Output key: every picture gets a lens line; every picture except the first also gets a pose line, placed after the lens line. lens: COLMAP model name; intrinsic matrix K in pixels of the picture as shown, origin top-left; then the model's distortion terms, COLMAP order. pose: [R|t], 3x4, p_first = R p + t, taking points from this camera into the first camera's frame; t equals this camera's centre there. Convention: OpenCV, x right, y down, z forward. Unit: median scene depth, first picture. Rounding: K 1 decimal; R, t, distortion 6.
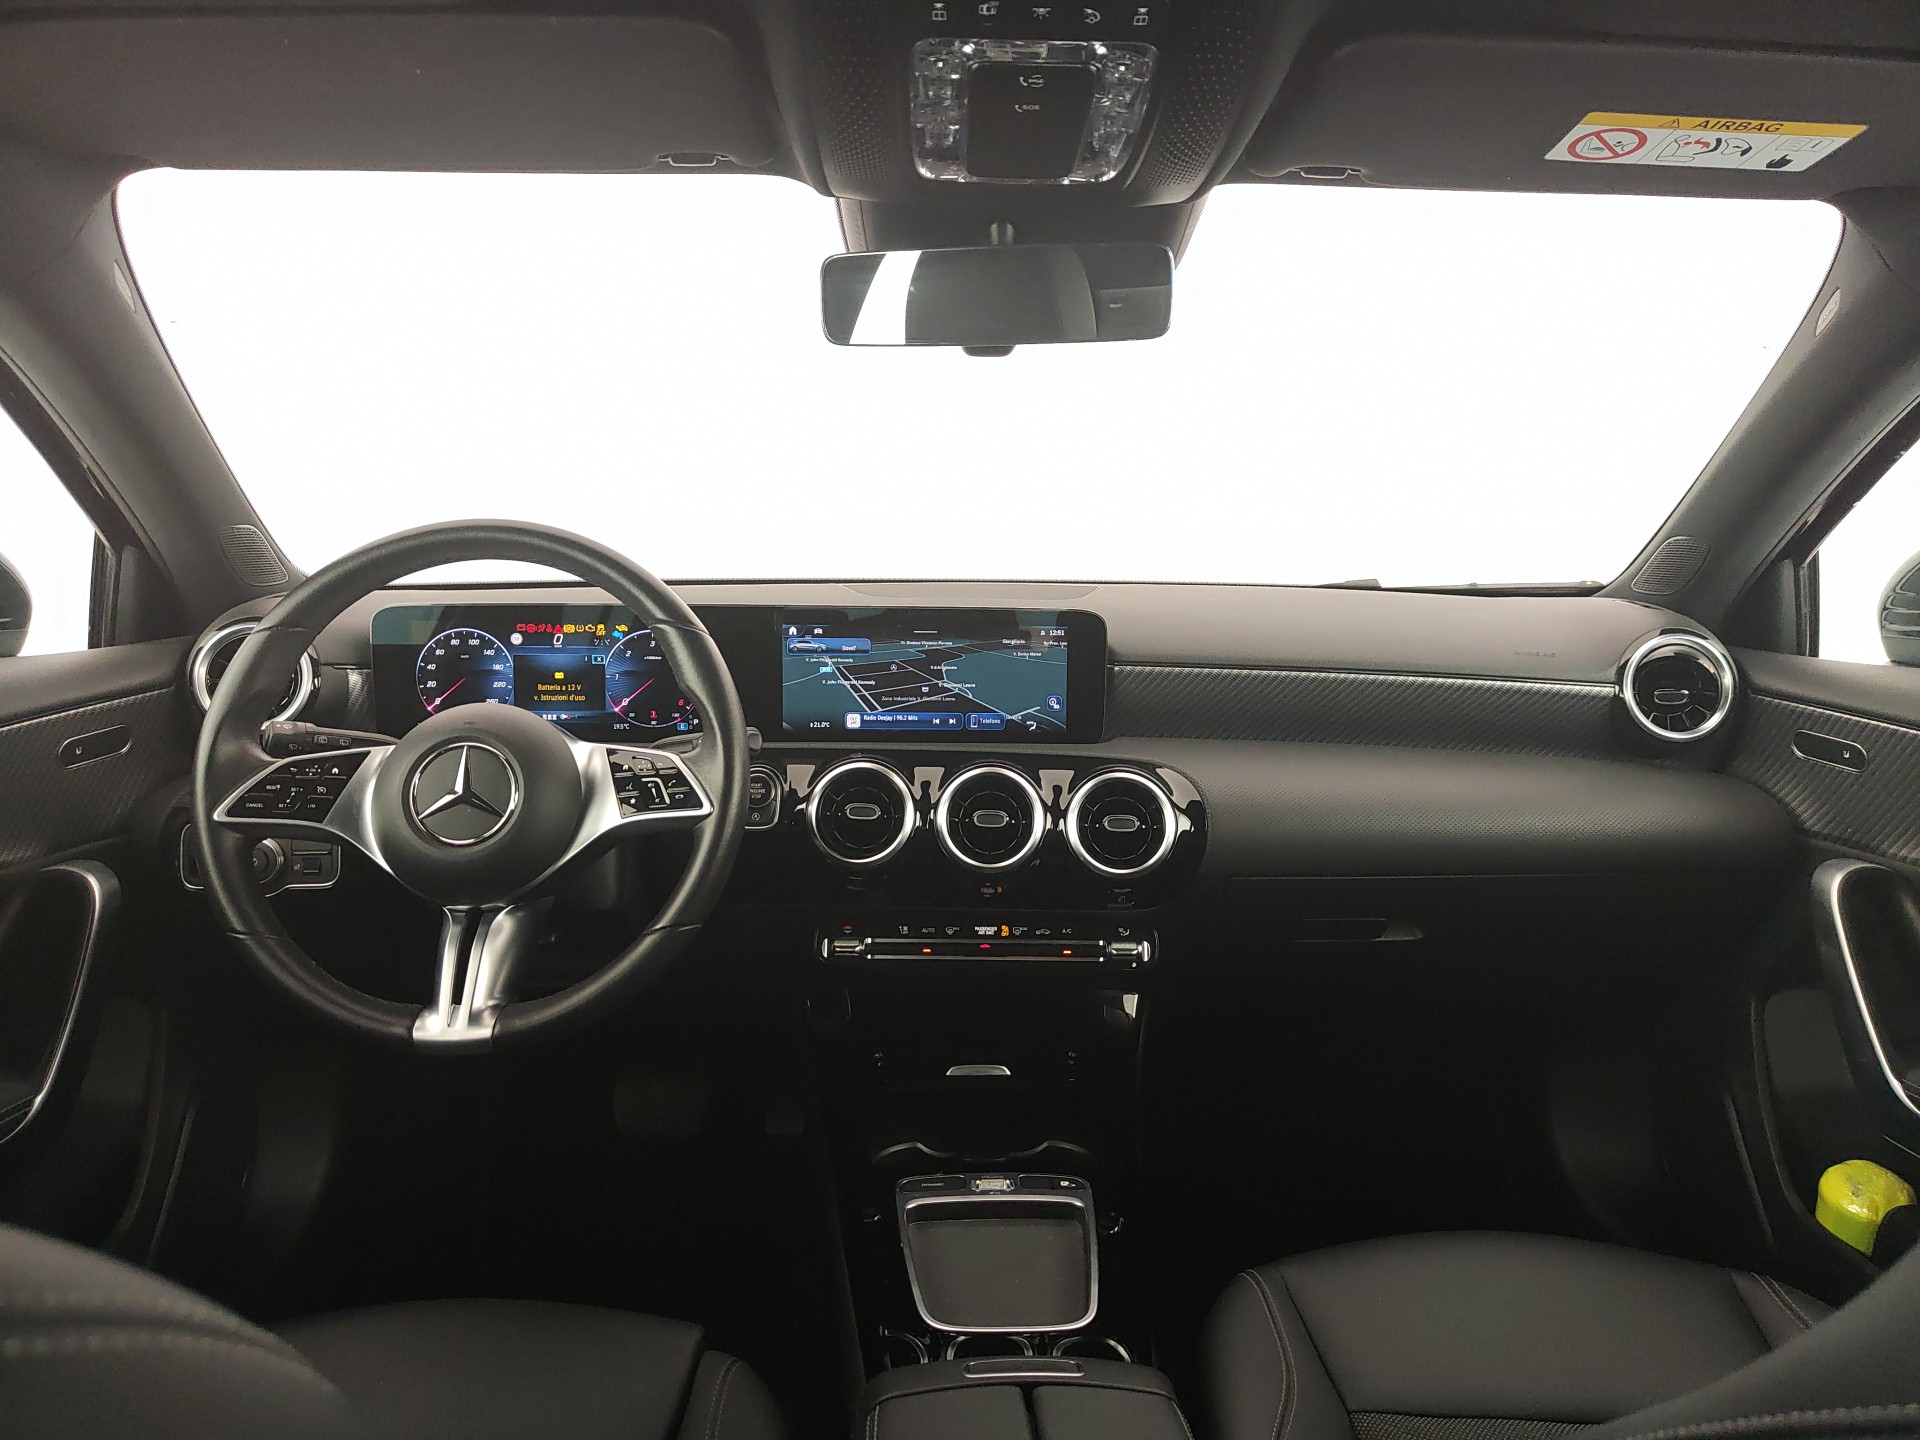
lens RADIAL K [[1315.8, 0, 960.0], [0, 1315.8, 720.0], [0, 0, 1]] dist [0.075413, -0.183698]
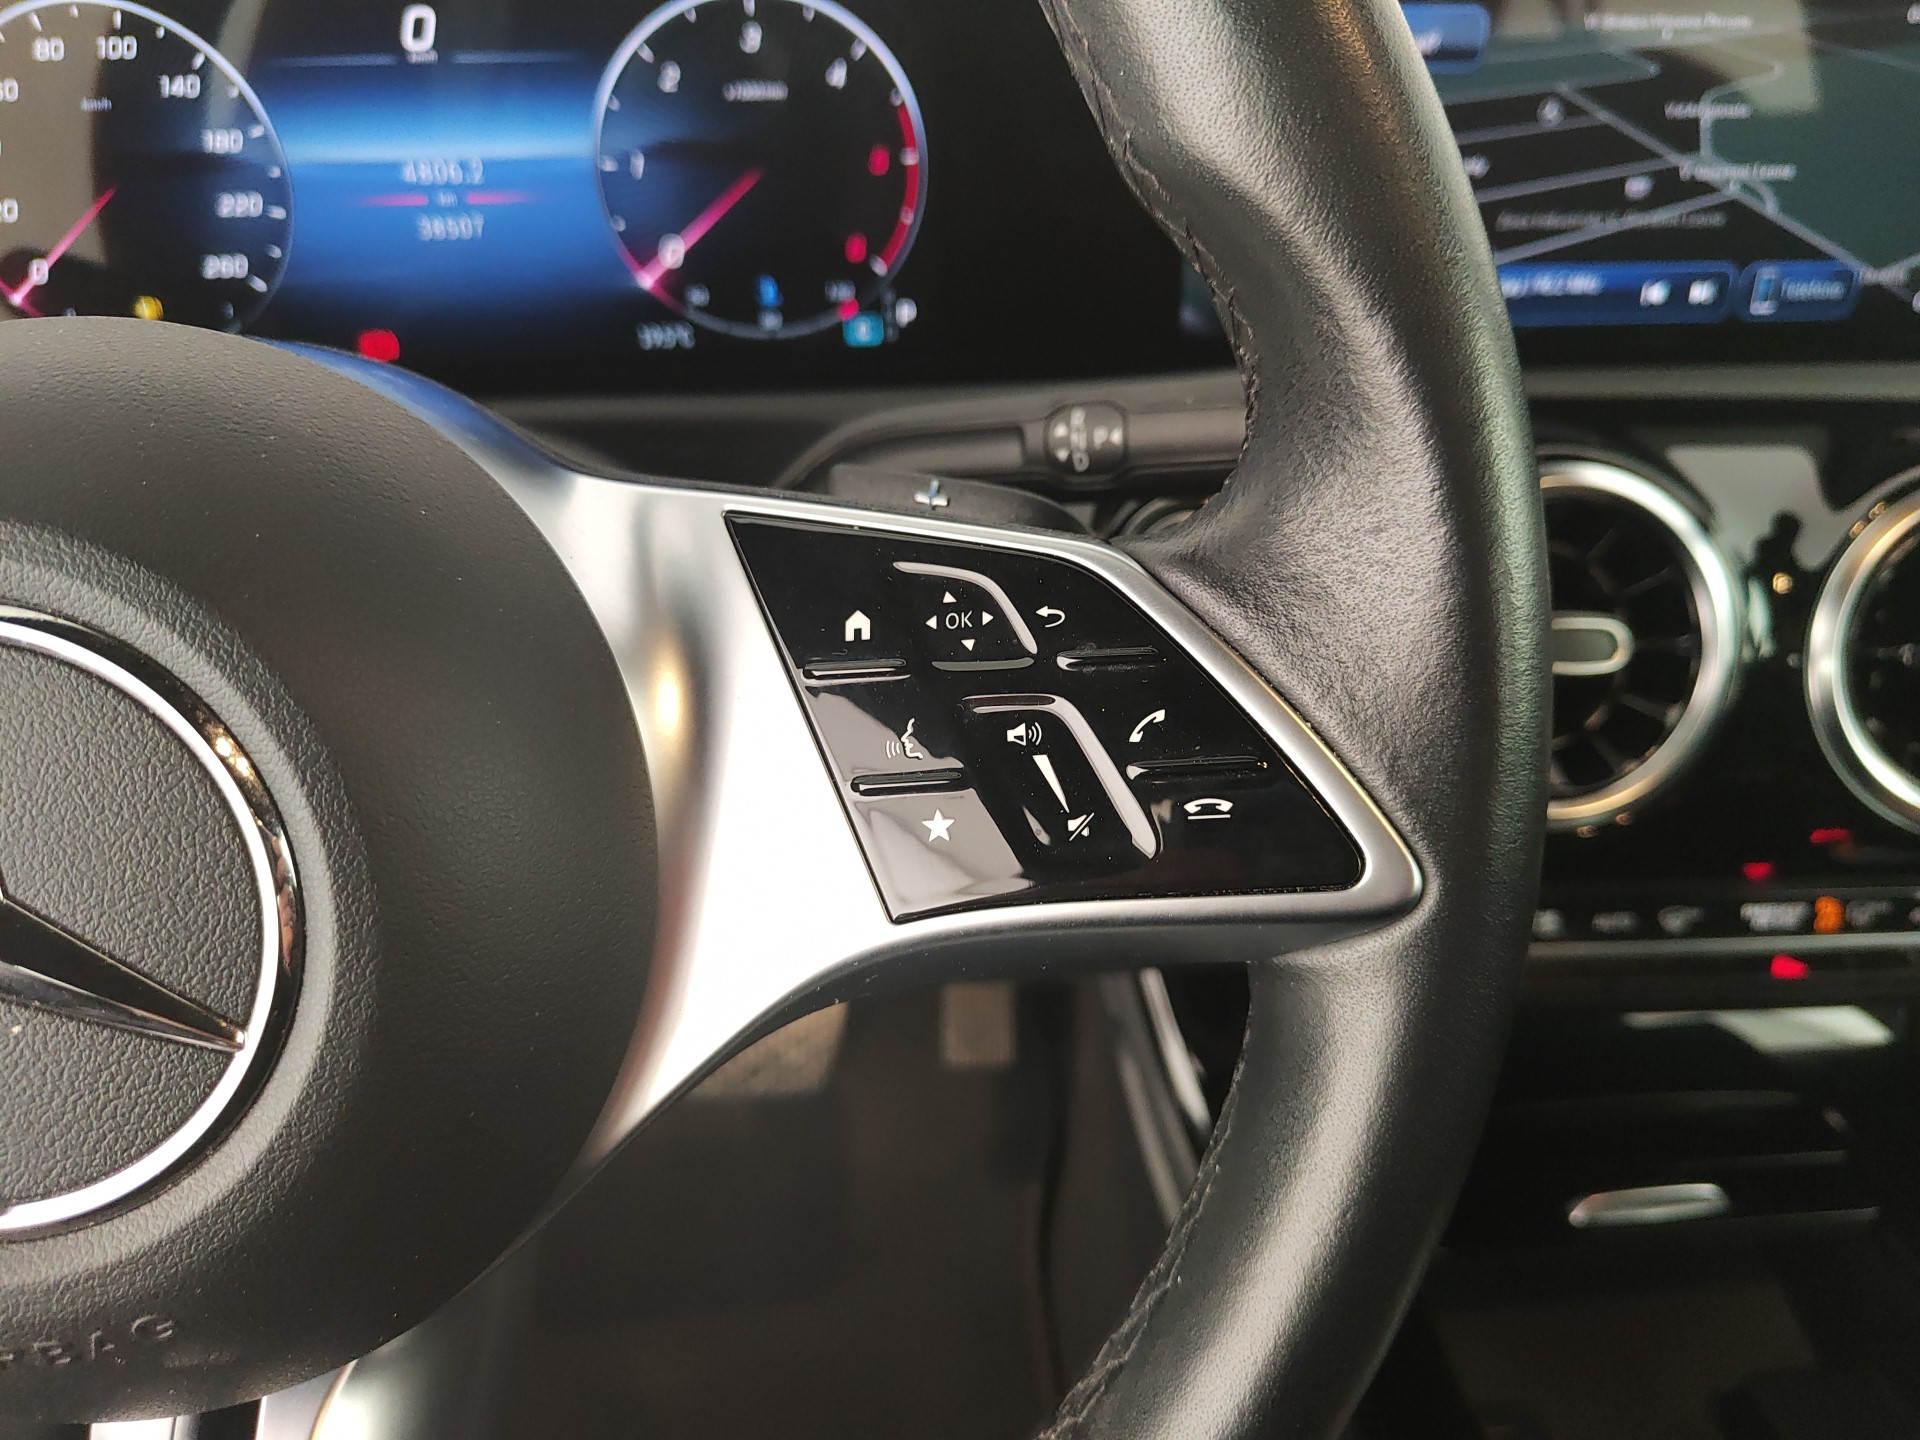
lens RADIAL K [[1379.9, 0, 960.0], [0, 1379.9, 720.0], [0, 0, 1]] dist [-0.020716, -0.000179]
pose [[0.998729, -0.036971, 0.034244, -0.202298], [0.024131, 0.947424, 0.319070, -0.011137], [-0.044240, -0.317838, 0.947112, 0.664799]]
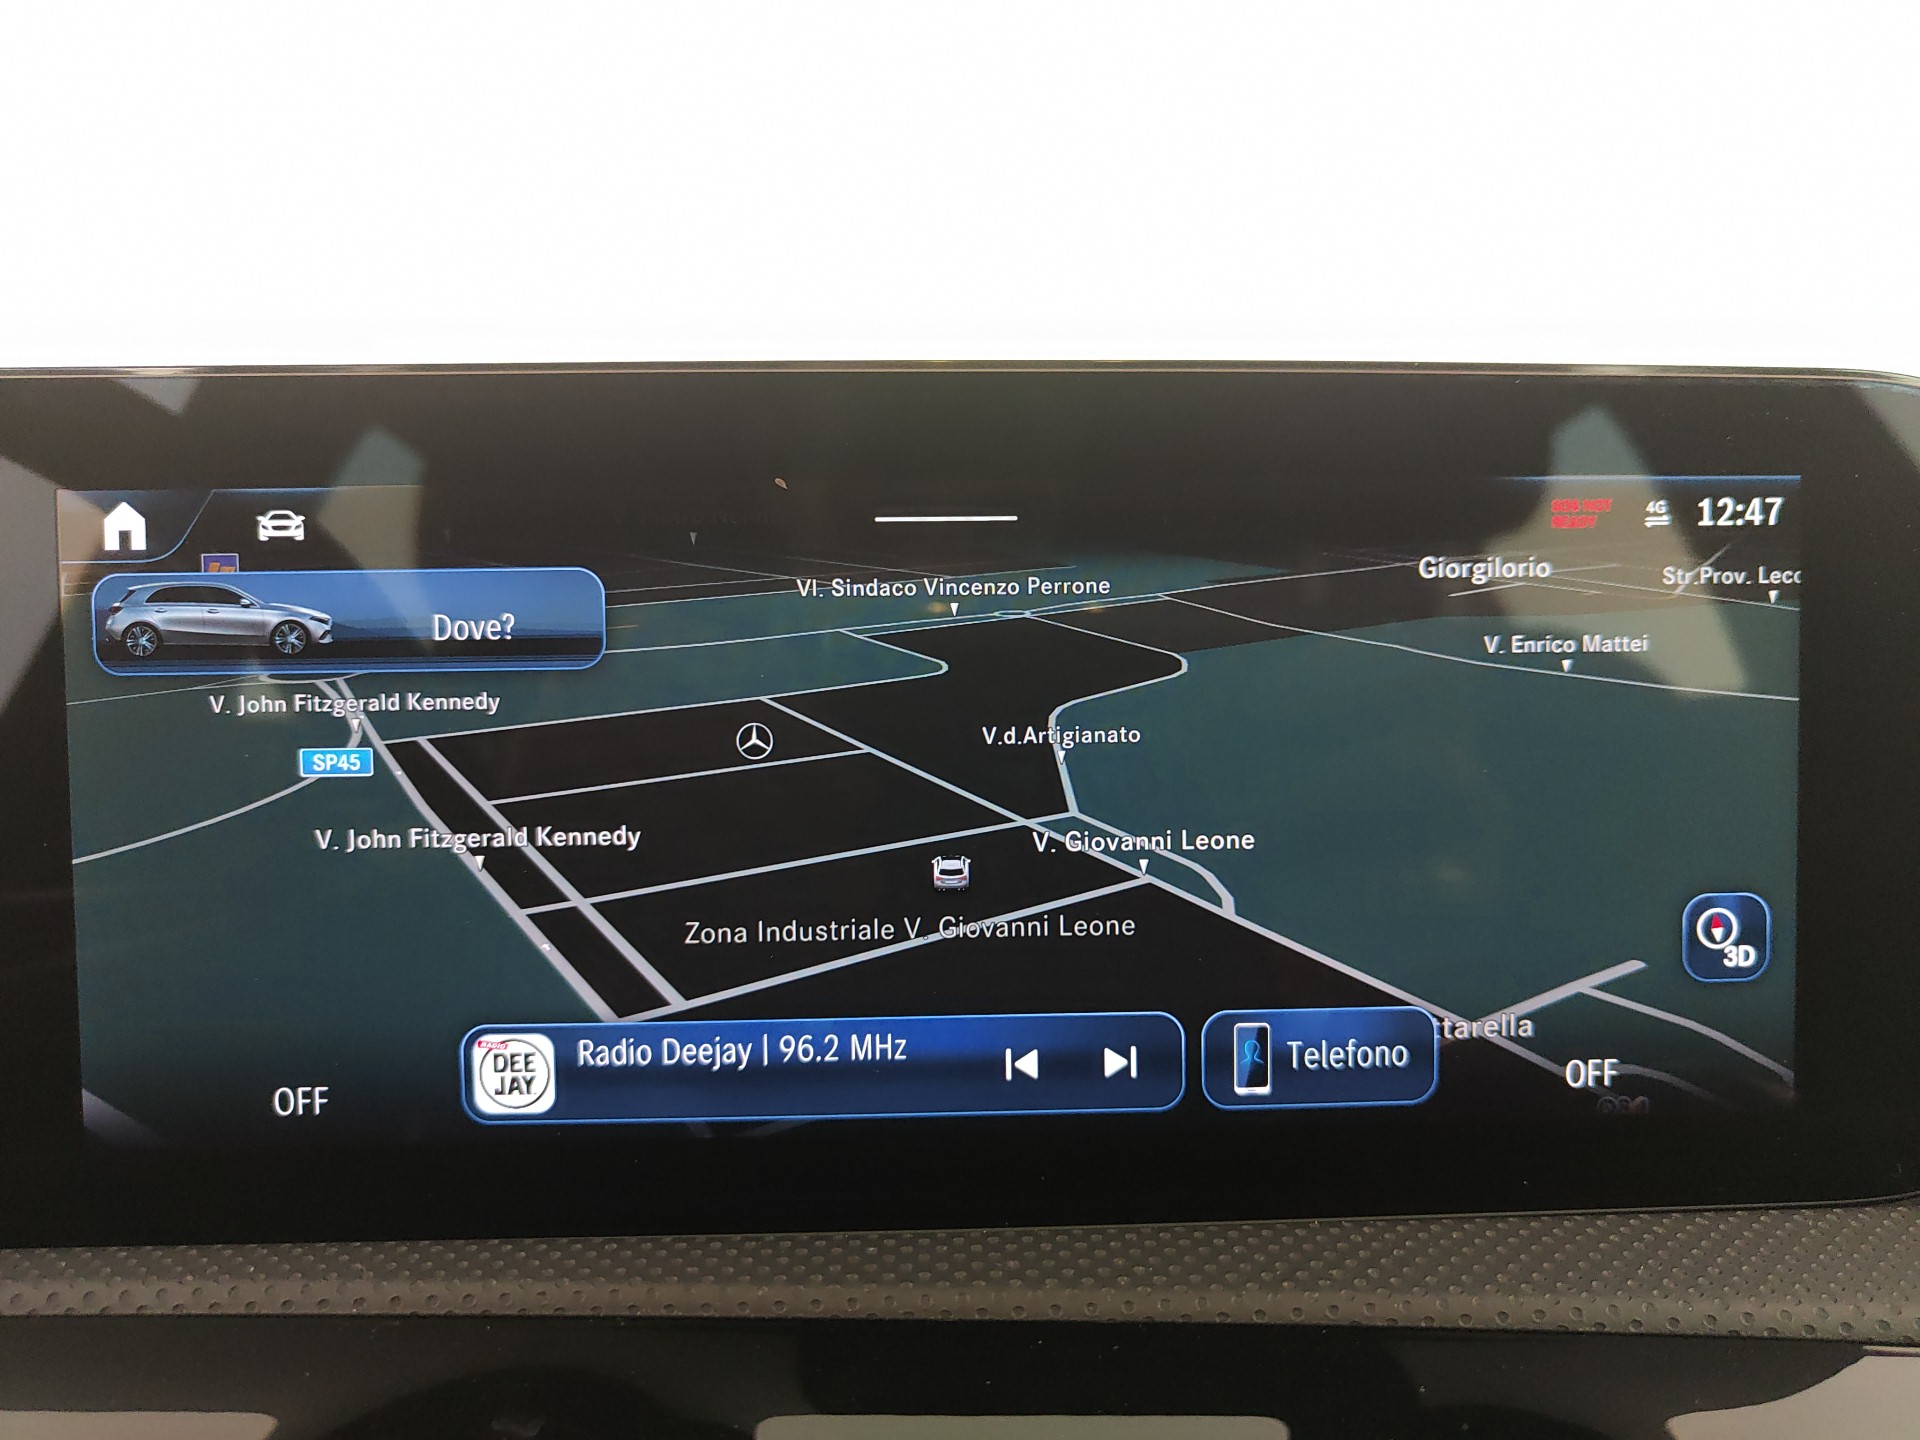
lens RADIAL K [[1379.9, 0, 960.0], [0, 1379.9, 720.0], [0, 0, 1]] dist [-0.020716, -0.000179]
pose [[0.999758, -0.021472, -0.004869, -0.024075], [0.021165, 0.998203, -0.056054, -0.032546], [0.006064, 0.055938, 0.998416, 0.831843]]
